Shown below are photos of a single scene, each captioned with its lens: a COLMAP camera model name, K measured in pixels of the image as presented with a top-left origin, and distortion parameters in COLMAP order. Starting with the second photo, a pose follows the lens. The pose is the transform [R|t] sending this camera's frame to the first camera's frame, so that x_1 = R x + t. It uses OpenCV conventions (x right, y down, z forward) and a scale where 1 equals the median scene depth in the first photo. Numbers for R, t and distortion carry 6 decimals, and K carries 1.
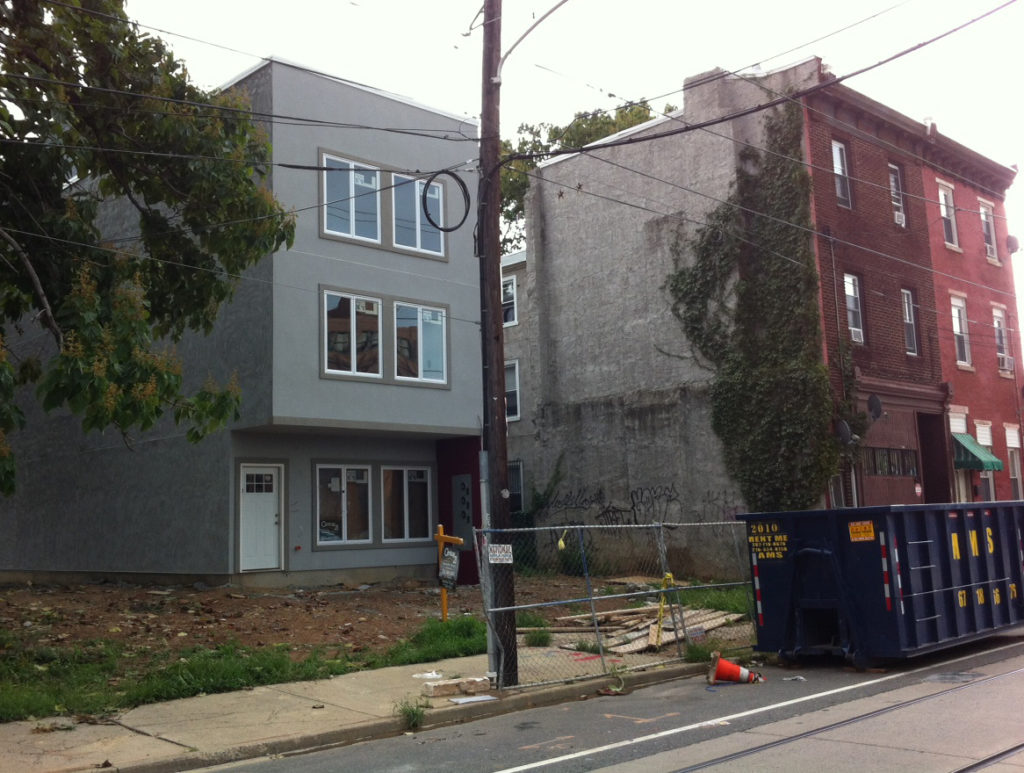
lens RADIAL K [[912.3, 0, 512.0], [0, 912.3, 386.5], [0, 0, 1]] dist [0.093164, -0.235429]
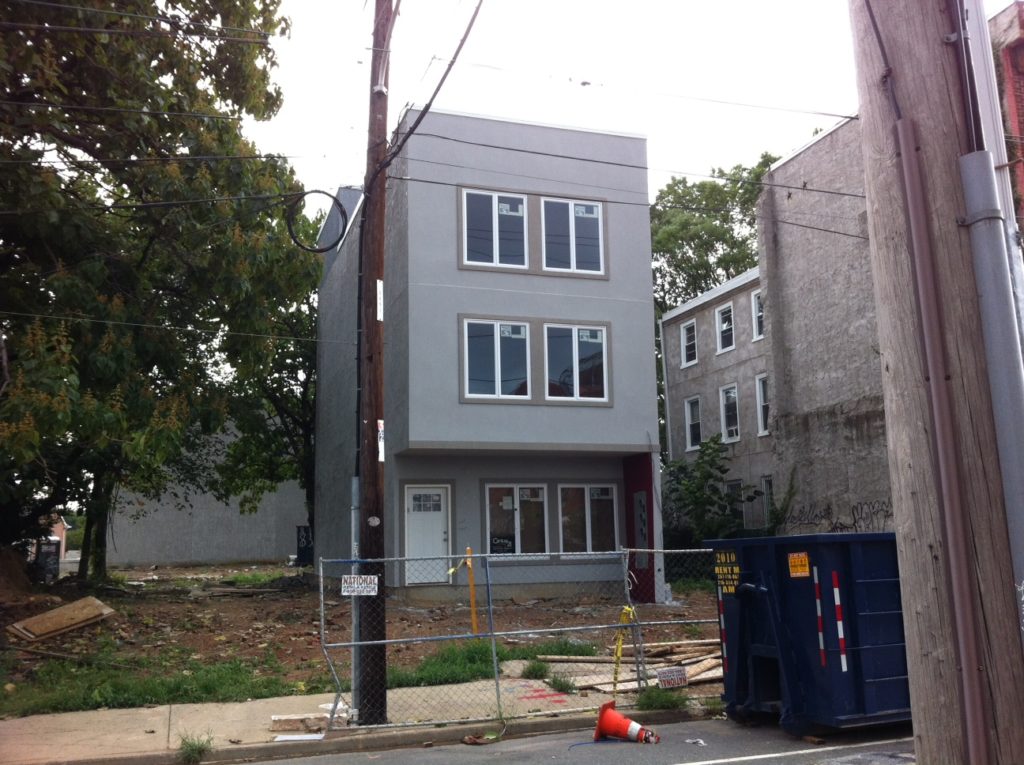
lens RADIAL K [[864.8, 0, 514.7], [0, 864.8, 409.5], [0, 0, 1]] dist [0.080822, -0.204217]
pose [[0.934850, -0.047682, -0.351826, 0.165441], [0.049550, 0.998765, -0.003700, 0.004316], [0.351568, -0.013973, 0.936058, 0.076584]]
